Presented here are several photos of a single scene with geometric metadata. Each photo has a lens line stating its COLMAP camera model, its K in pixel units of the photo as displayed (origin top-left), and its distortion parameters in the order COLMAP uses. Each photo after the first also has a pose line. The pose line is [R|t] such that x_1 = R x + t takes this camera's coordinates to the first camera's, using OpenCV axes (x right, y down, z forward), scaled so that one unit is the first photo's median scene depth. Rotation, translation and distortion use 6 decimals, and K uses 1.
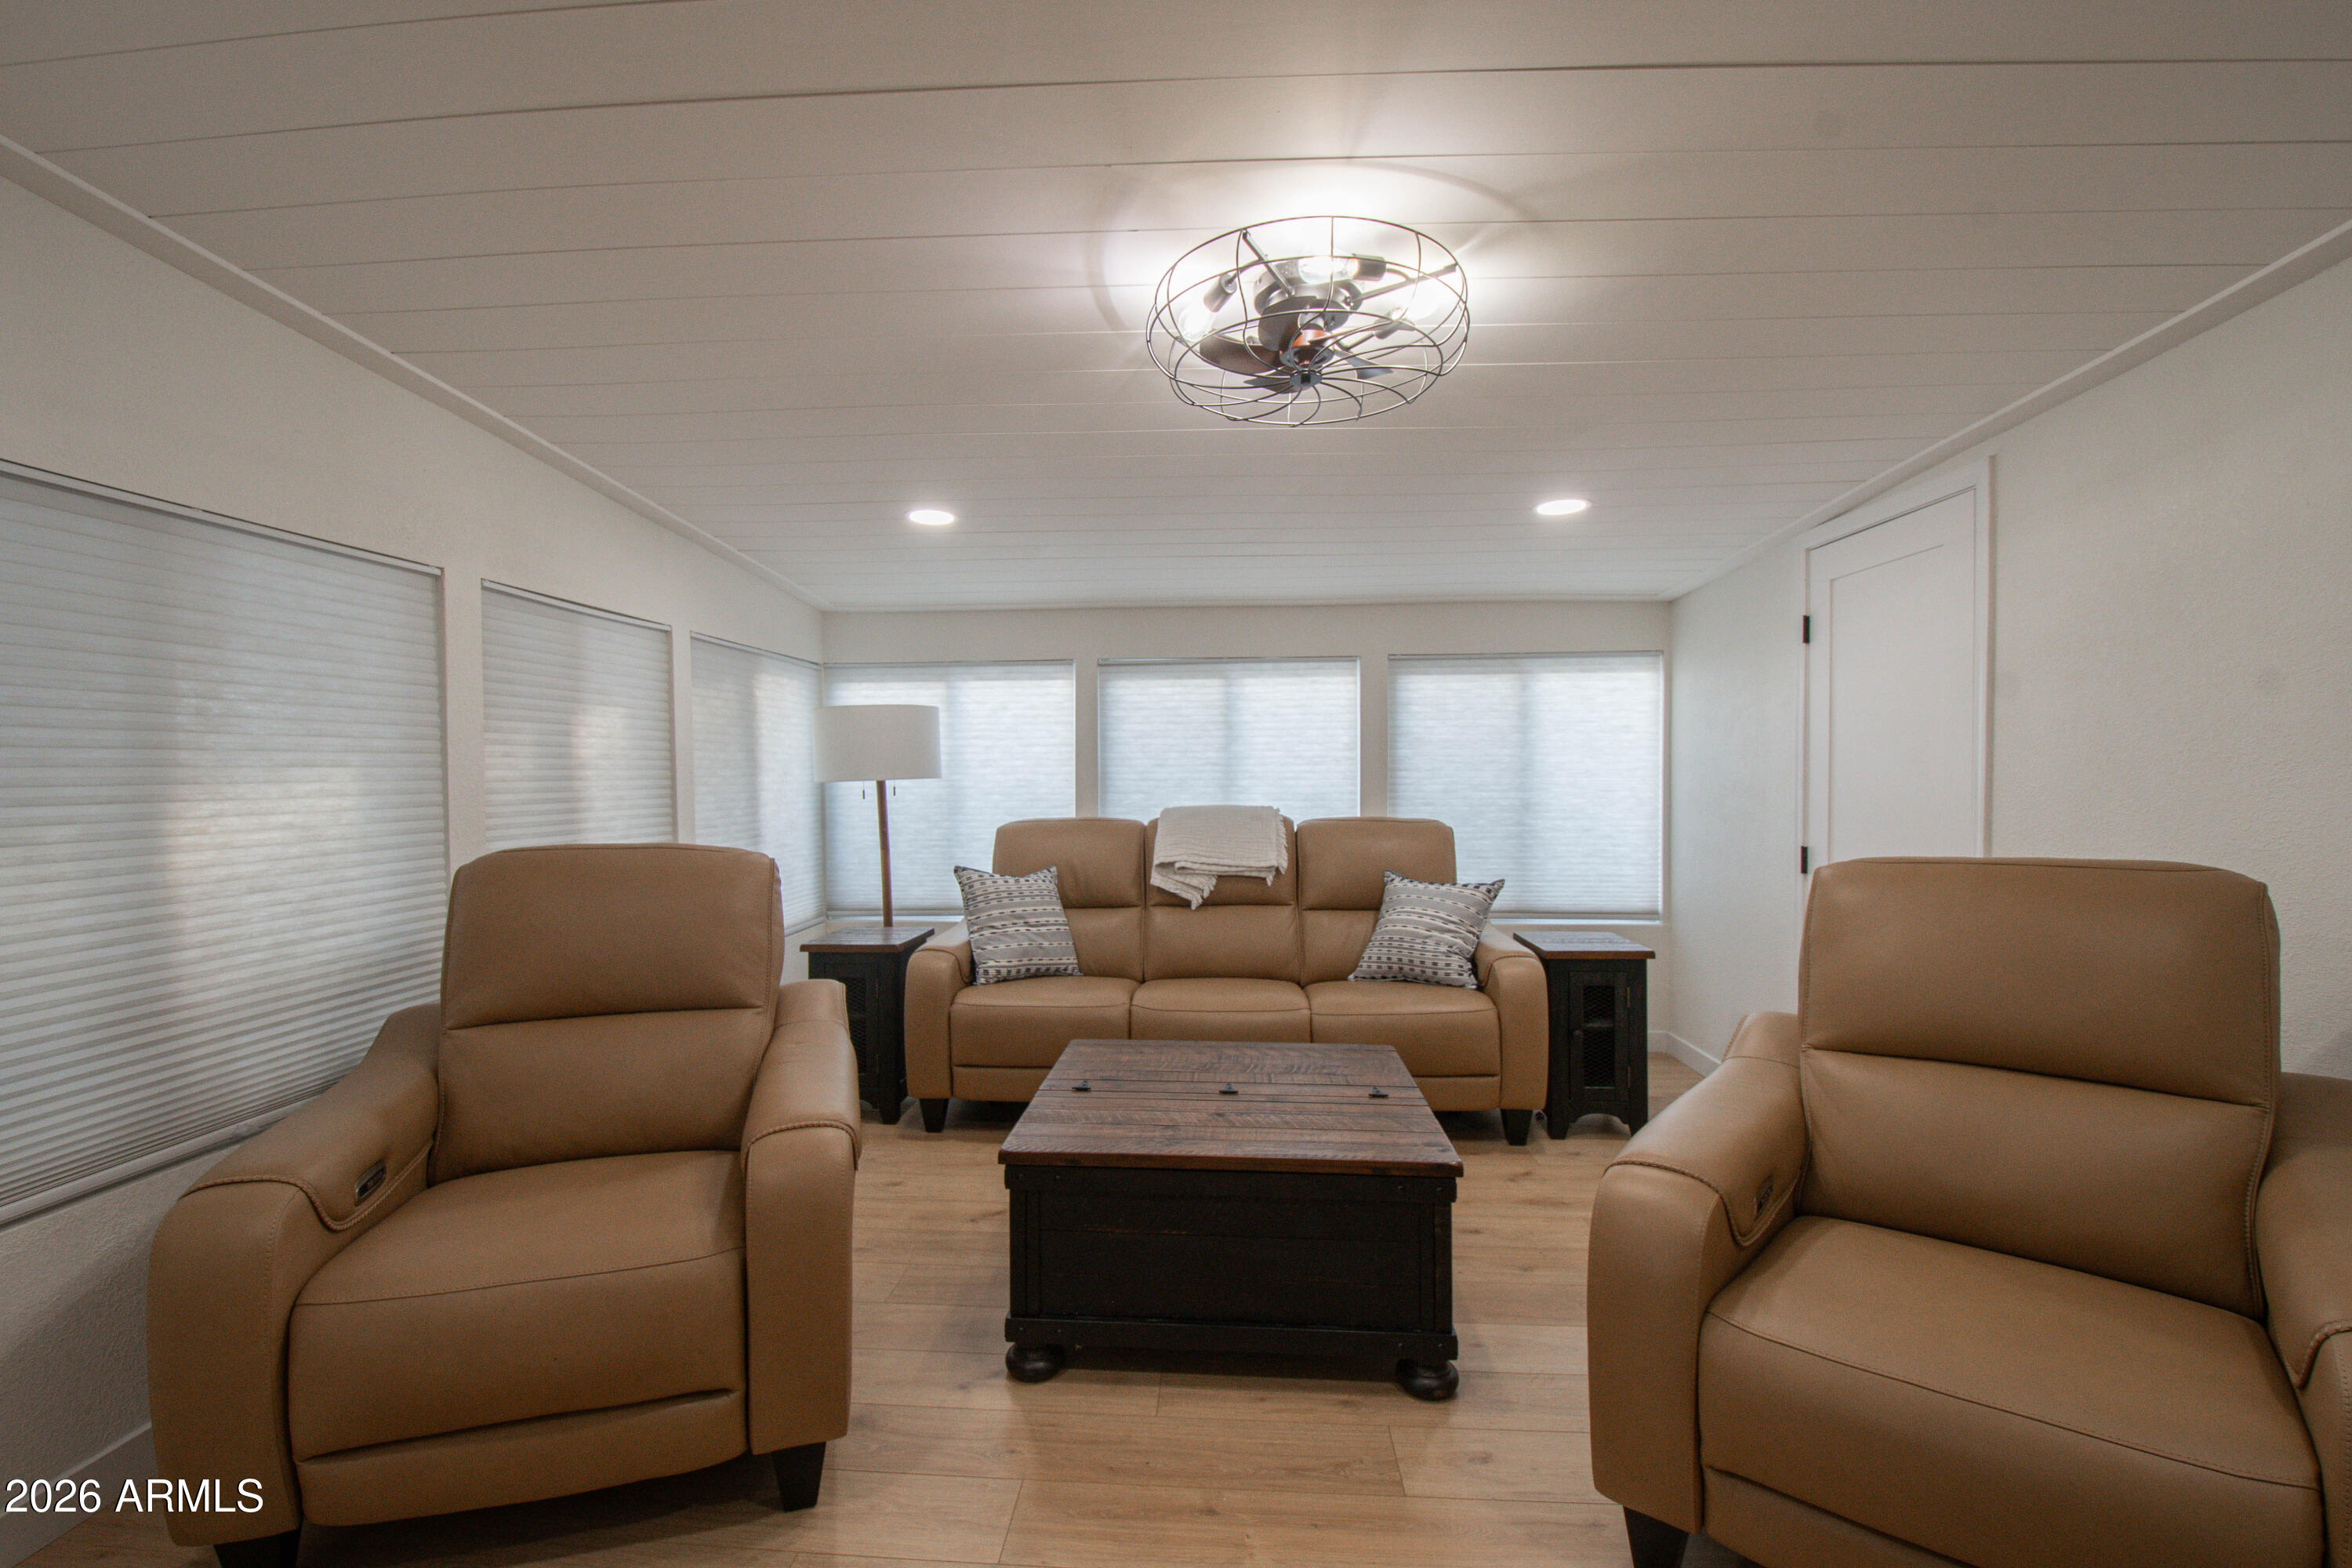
lens RADIAL K [[1058.8, 0, 1164.0], [0, 1058.8, 781.4], [0, 0, 1]] dist [0.002993, -0.015235]
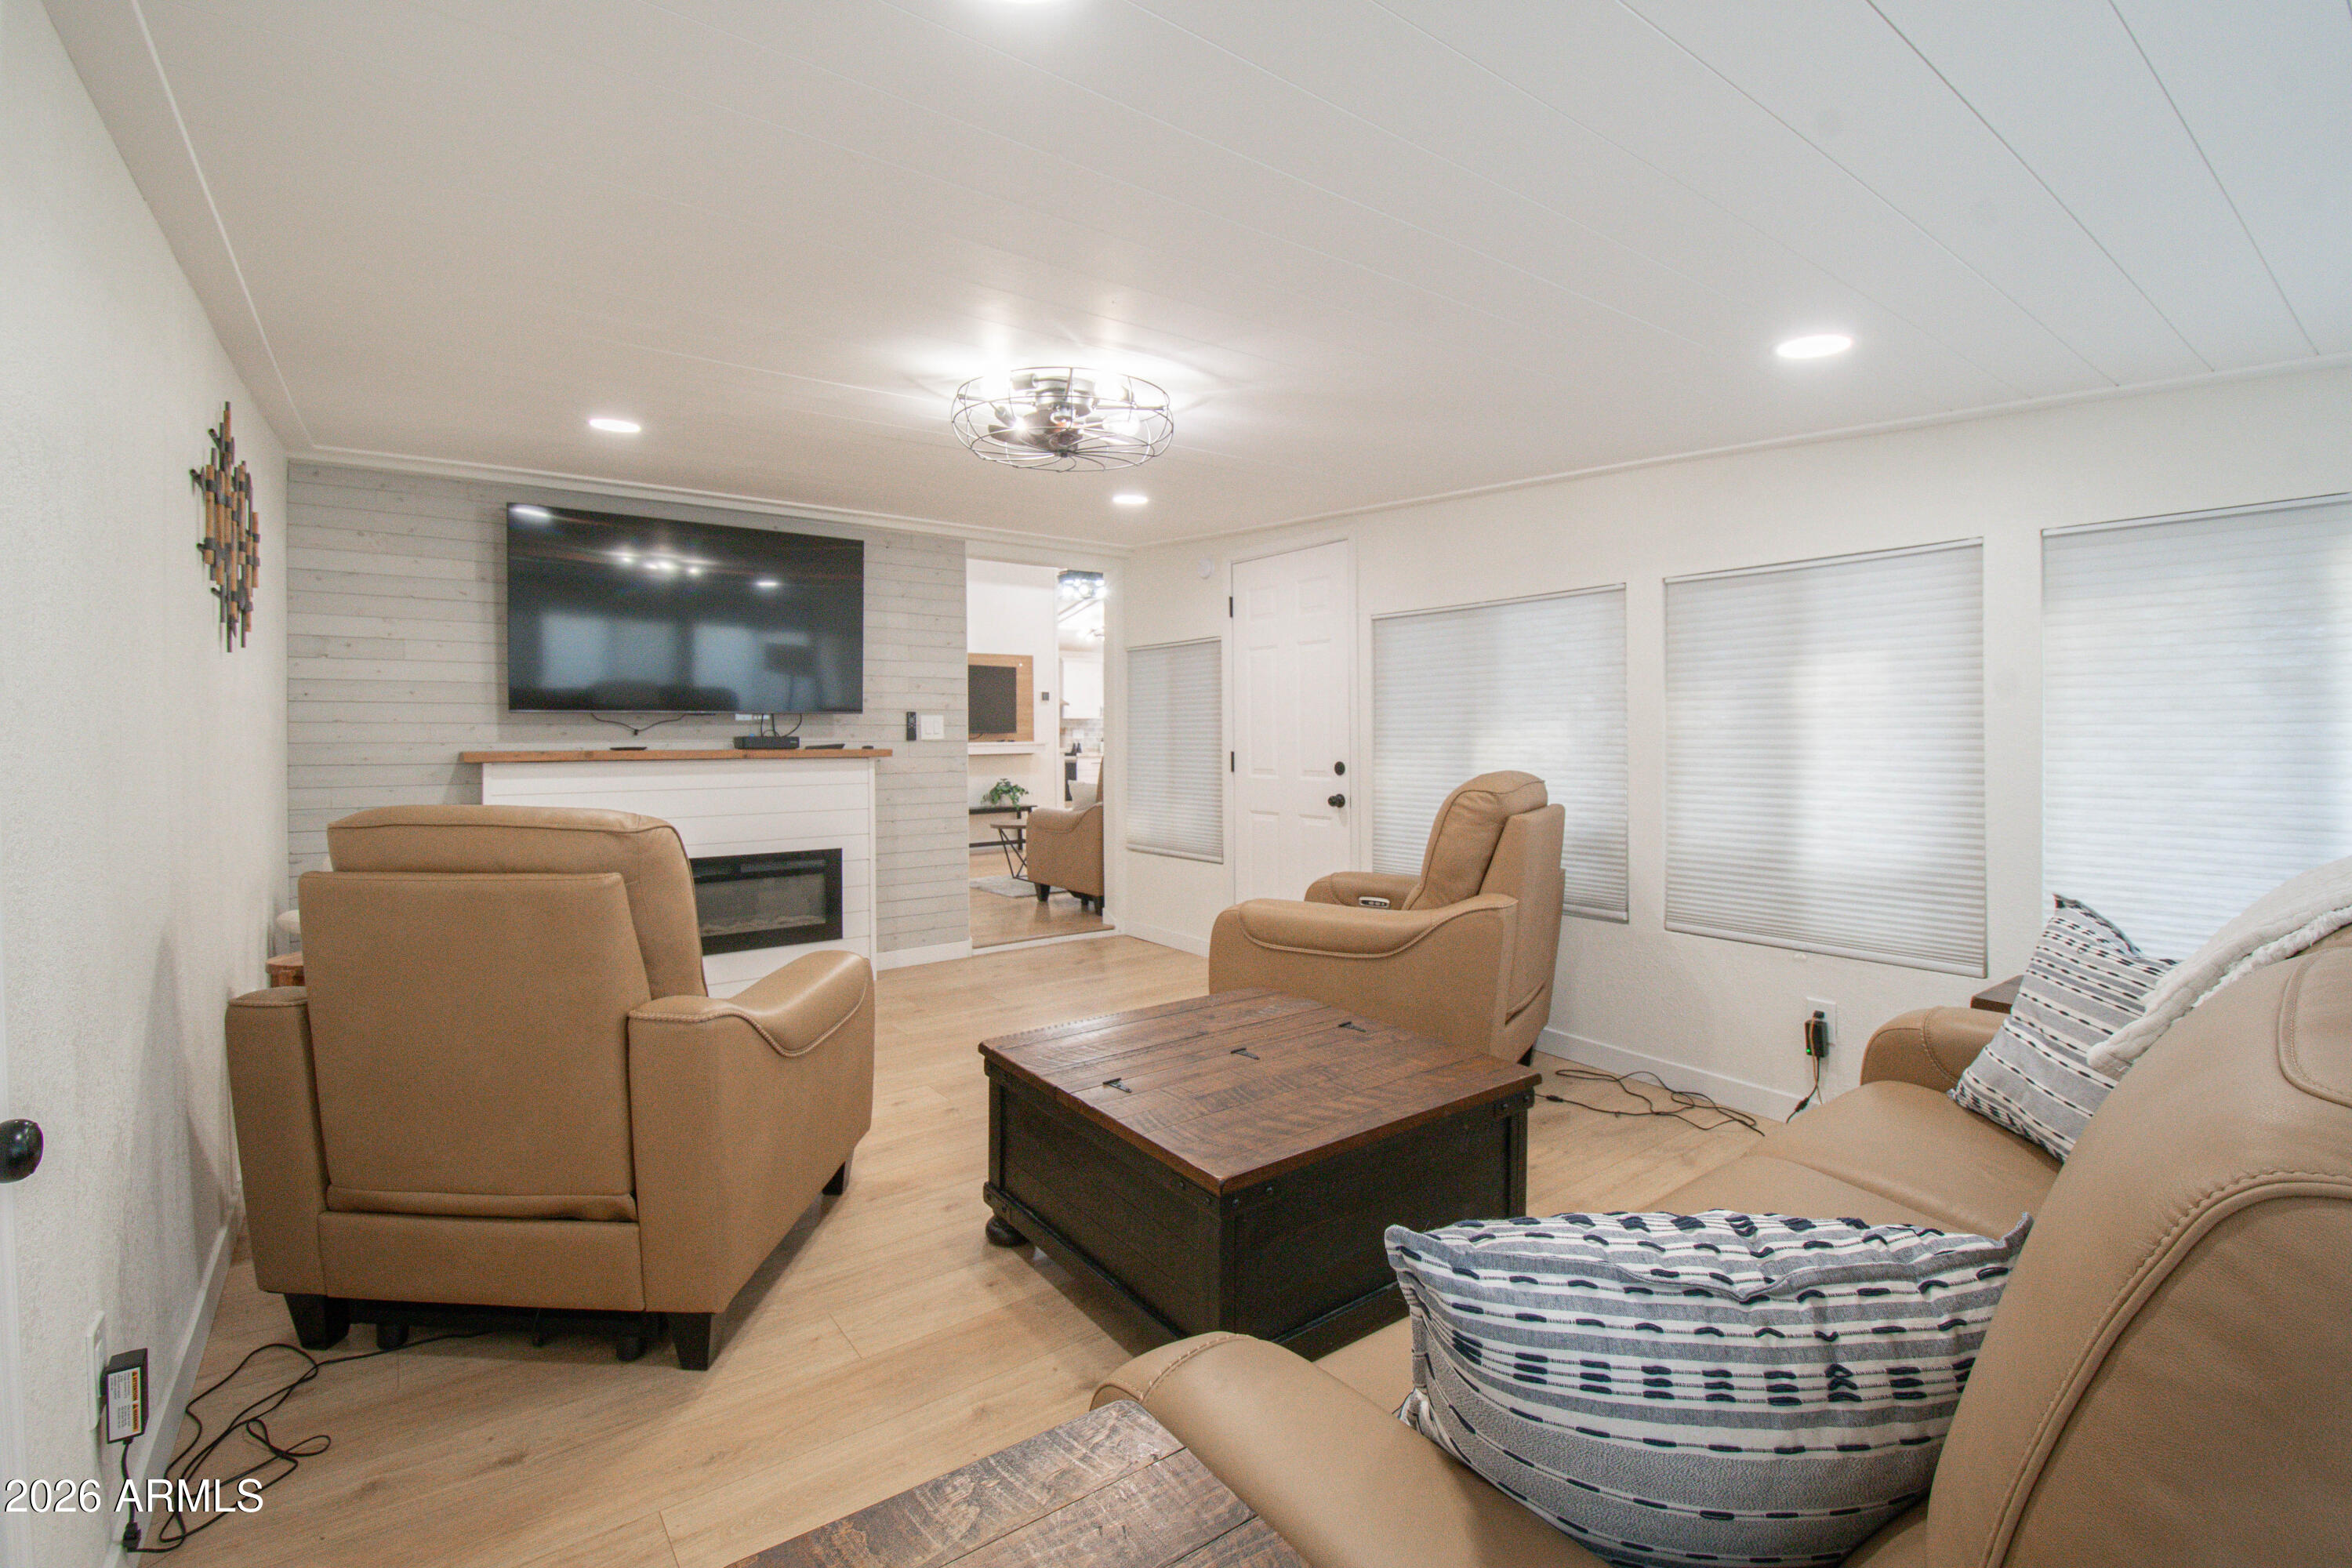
lens RADIAL K [[1058.8, 0, 1166.5], [0, 1058.8, 773.1], [0, 0, 1]] dist [0.002993, -0.015235]
pose [[-0.771642, 0.030760, -0.635313, 0.606423], [0.001406, 0.998910, 0.046657, -0.006586], [0.636056, 0.035109, -0.770844, 1.423770]]
